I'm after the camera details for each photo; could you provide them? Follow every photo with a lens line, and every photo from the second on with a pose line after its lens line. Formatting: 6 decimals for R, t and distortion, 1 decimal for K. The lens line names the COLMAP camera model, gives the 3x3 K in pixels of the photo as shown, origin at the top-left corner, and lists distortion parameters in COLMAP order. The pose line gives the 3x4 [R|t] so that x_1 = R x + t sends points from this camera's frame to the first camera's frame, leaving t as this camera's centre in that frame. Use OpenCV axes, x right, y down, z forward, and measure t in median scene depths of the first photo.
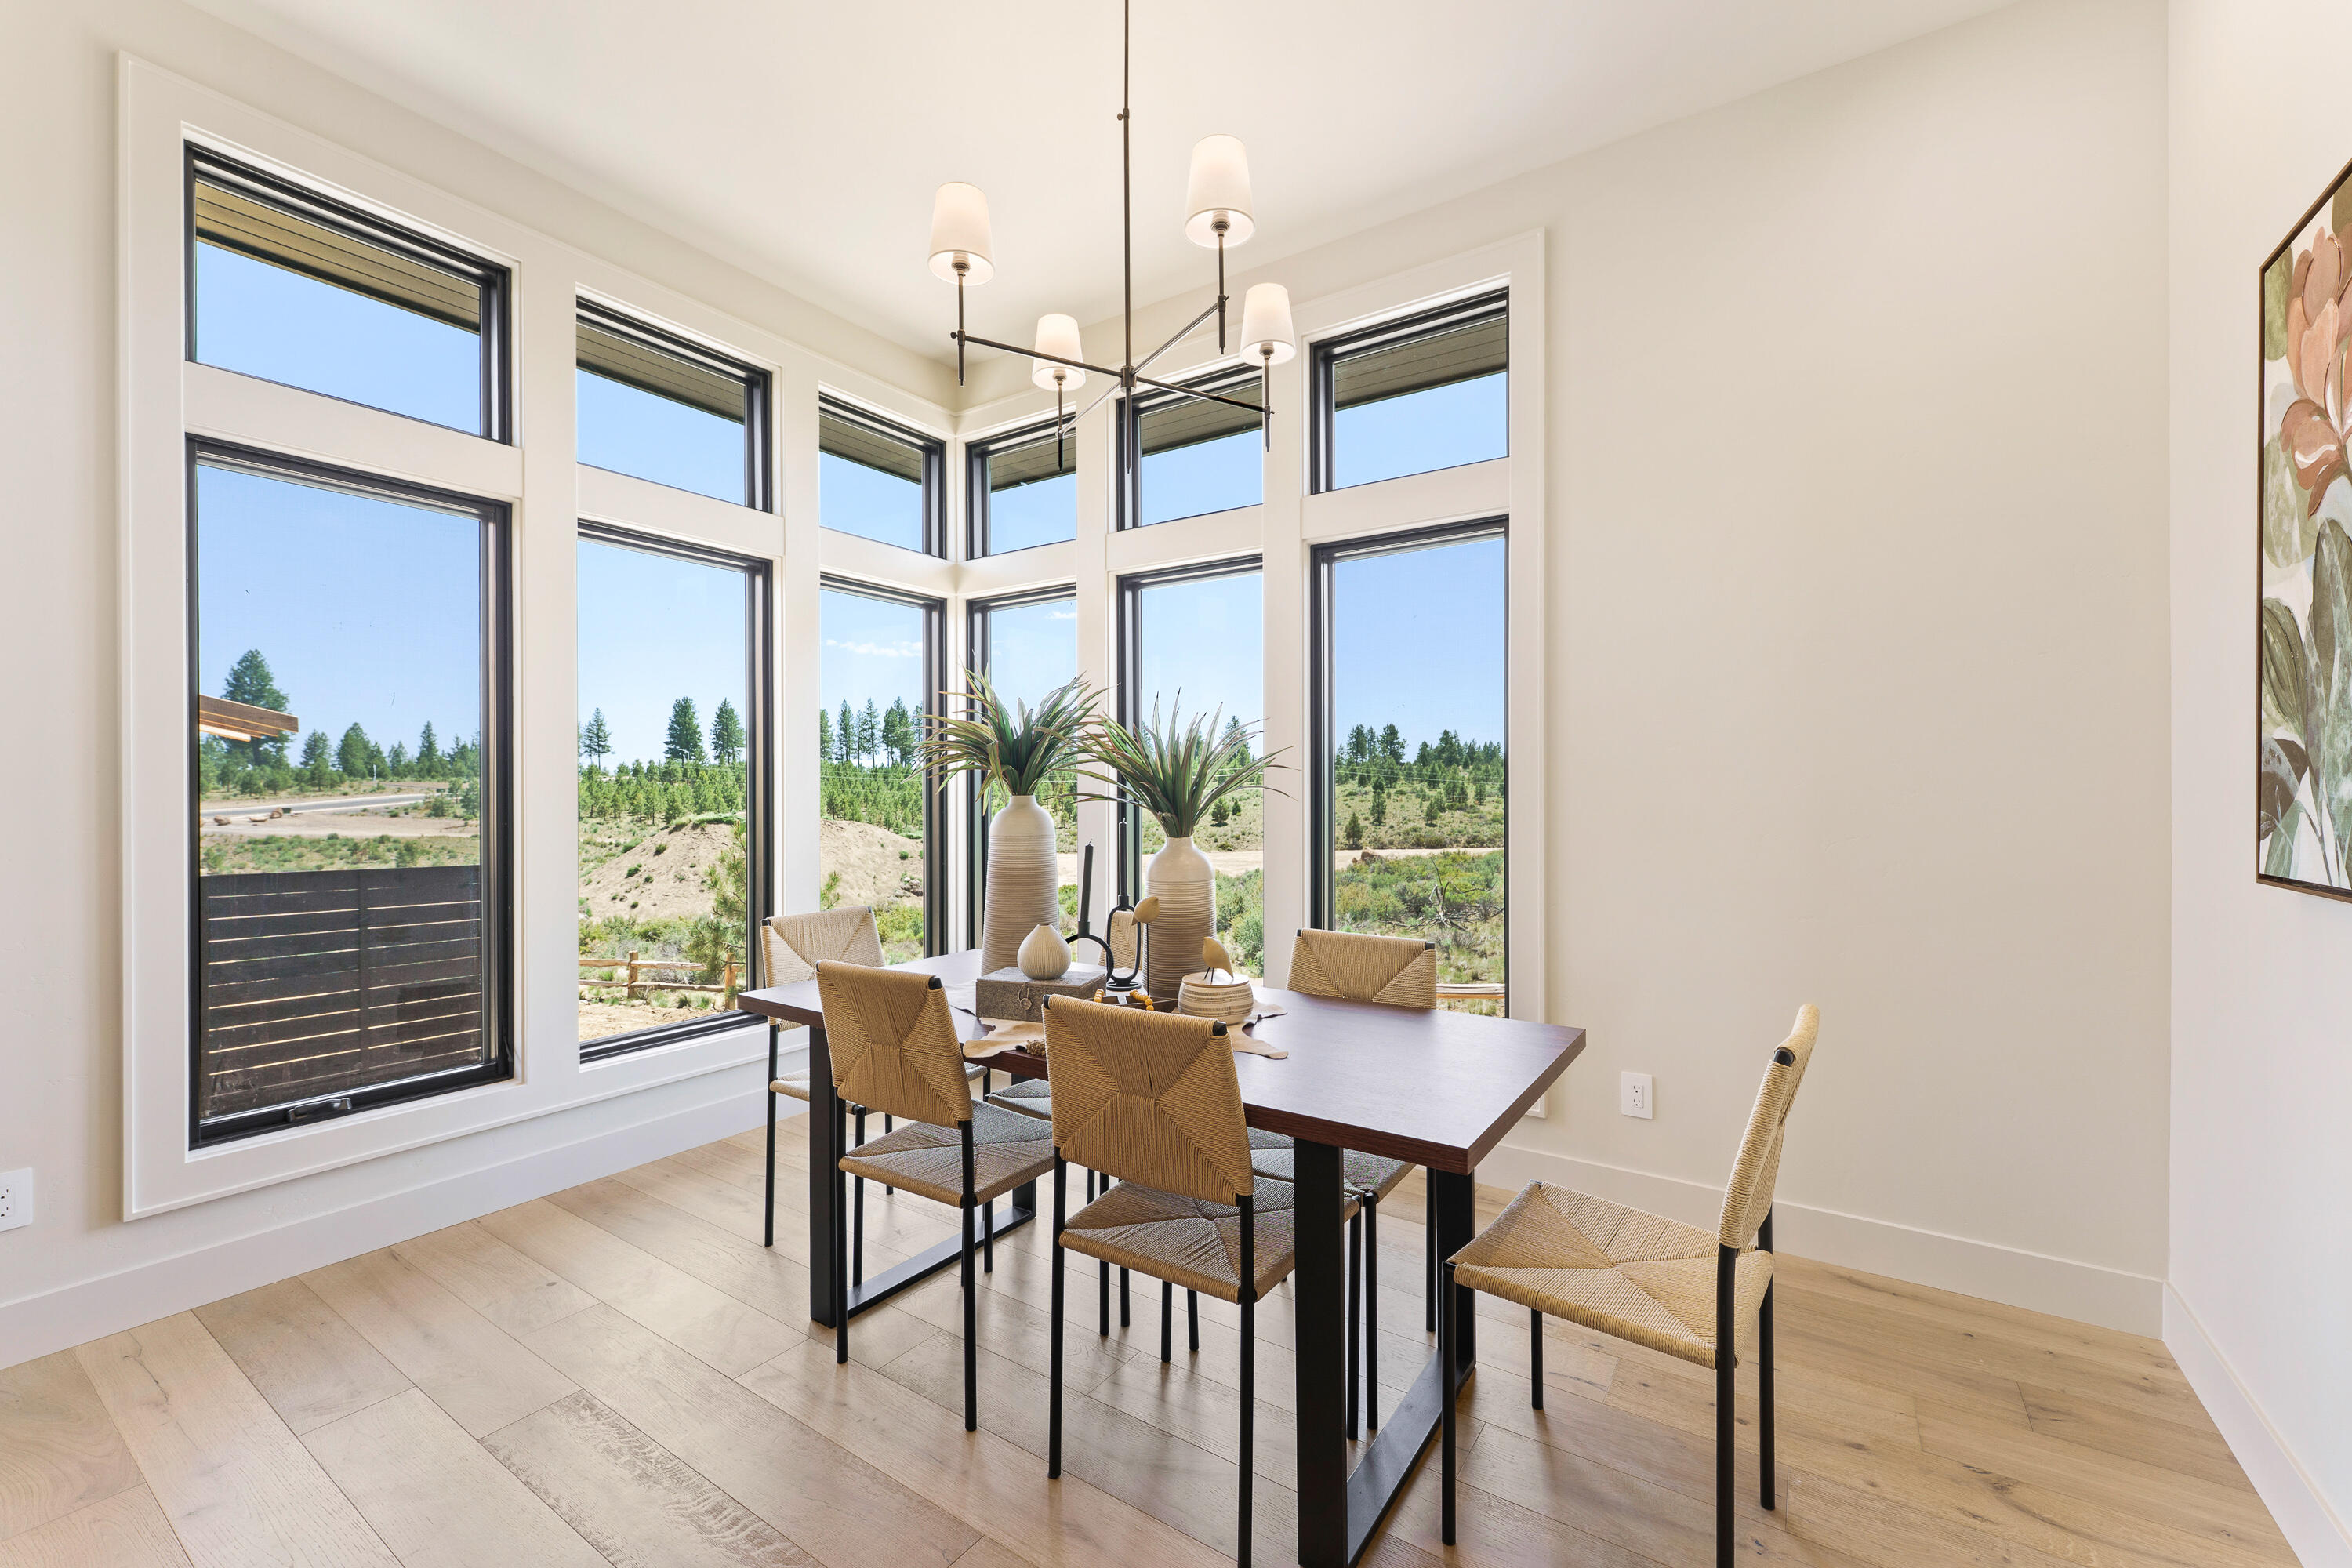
lens RADIAL K [[948.6, 0, 1178.5], [0, 948.6, 784.3], [0, 0, 1]] dist [-0.000968, -0.000053]
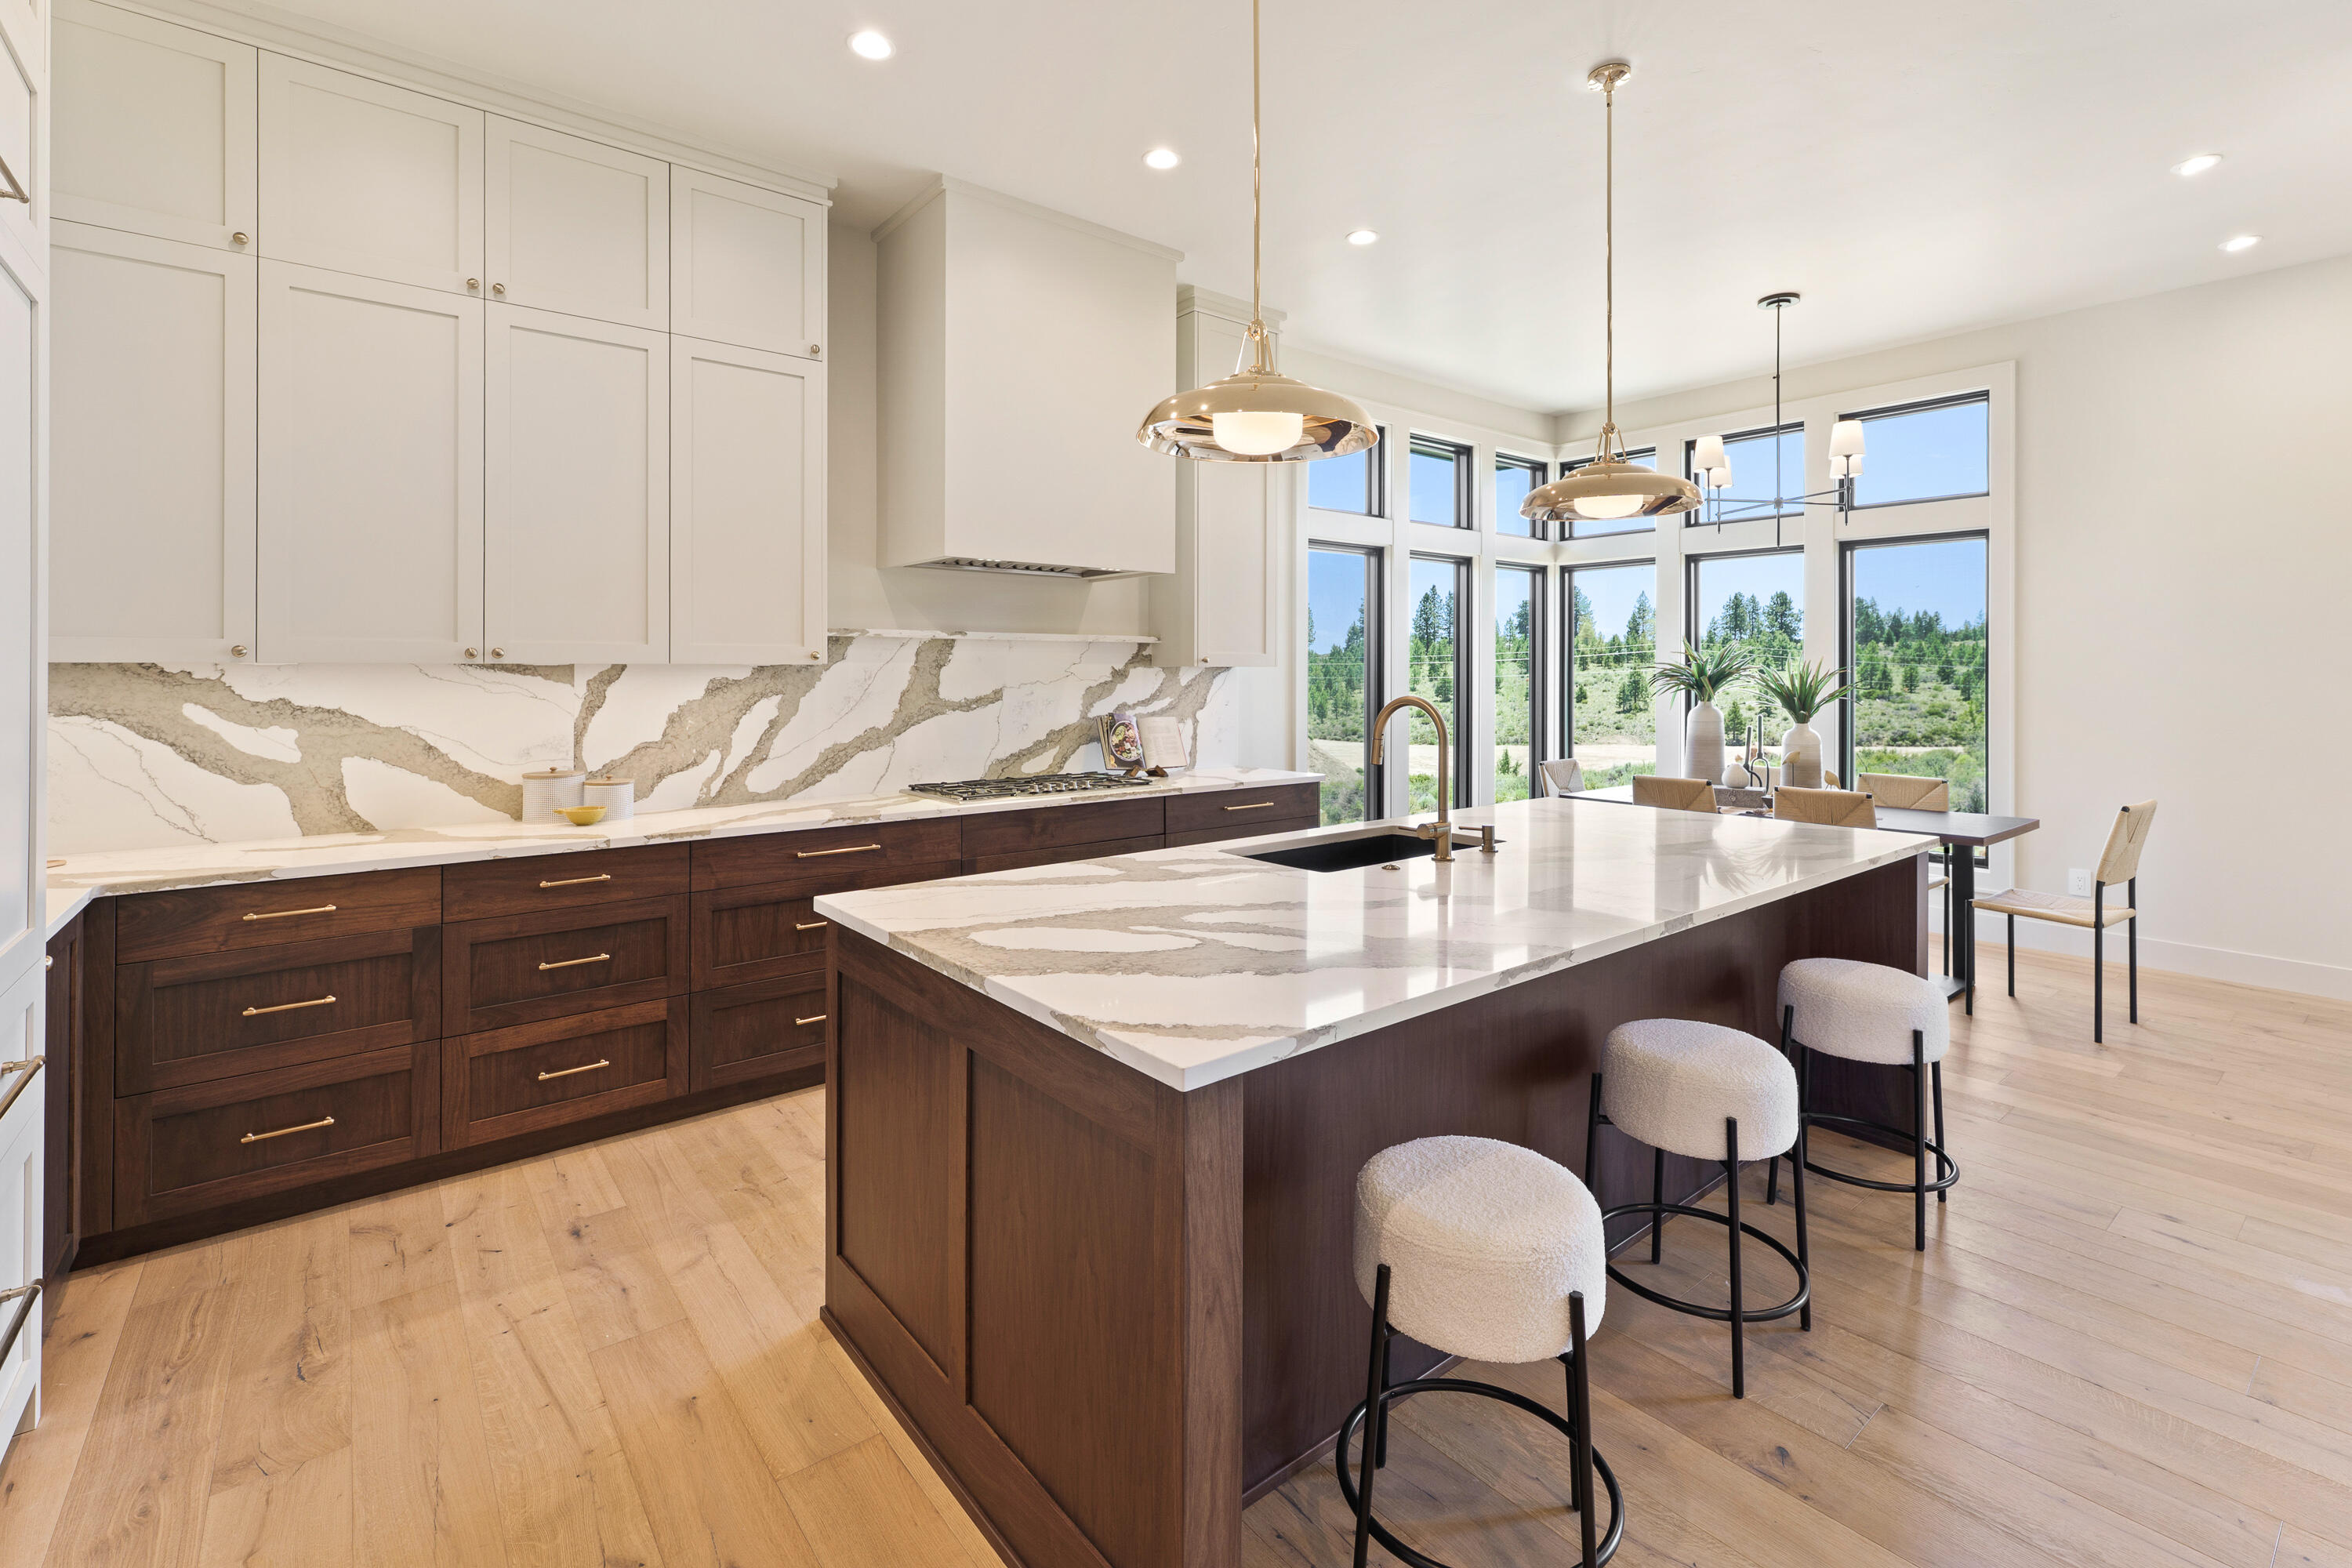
lens RADIAL K [[1041.2, 0, 1167.5], [0, 1041.2, 674.2], [0, 0, 1]] dist [-0.007792, 0.000162]
pose [[0.951443, 0.000832, -0.307824, -0.308309], [0.001391, 0.999975, 0.007002, -0.033185], [0.307822, -0.007090, 0.951418, -0.781490]]
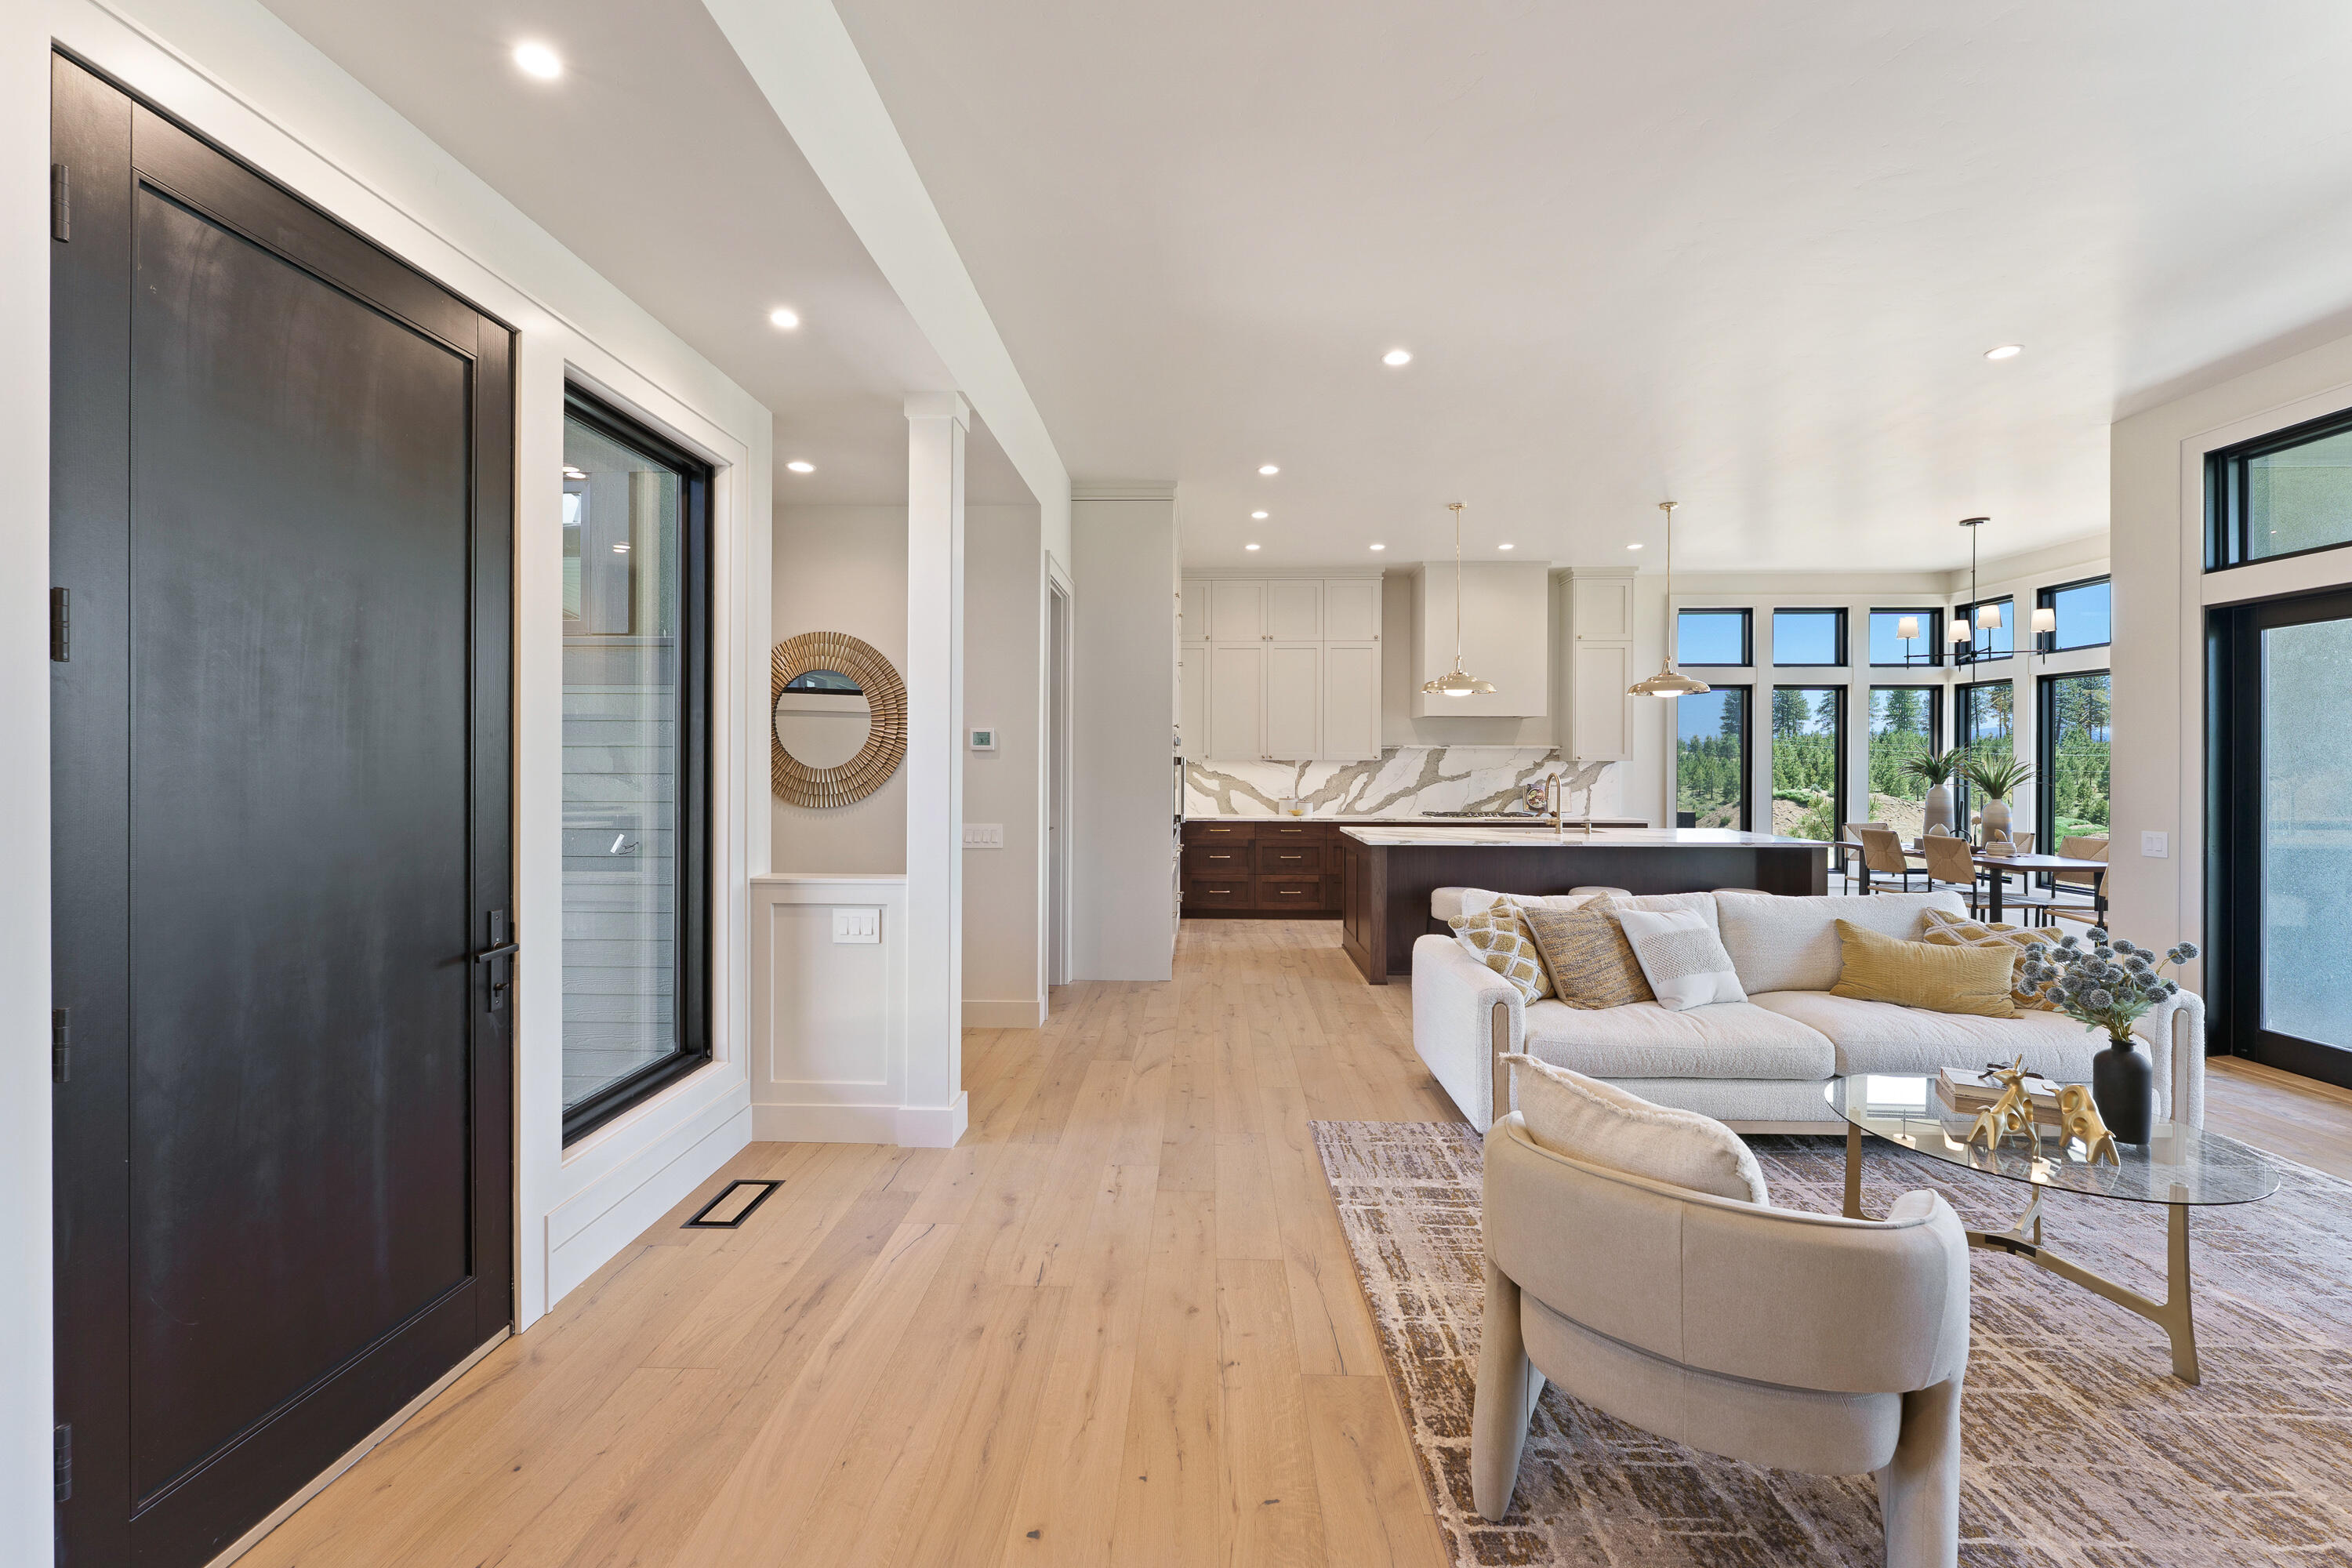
lens RADIAL K [[948.6, 0, 1180.8], [0, 948.6, 773.1], [0, 0, 1]] dist [-0.000968, -0.000053]
pose [[0.529160, 0.011488, -0.848444, 0.612510], [0.001053, 0.999899, 0.014195, -0.037375], [0.848522, -0.008405, 0.529094, -1.451559]]
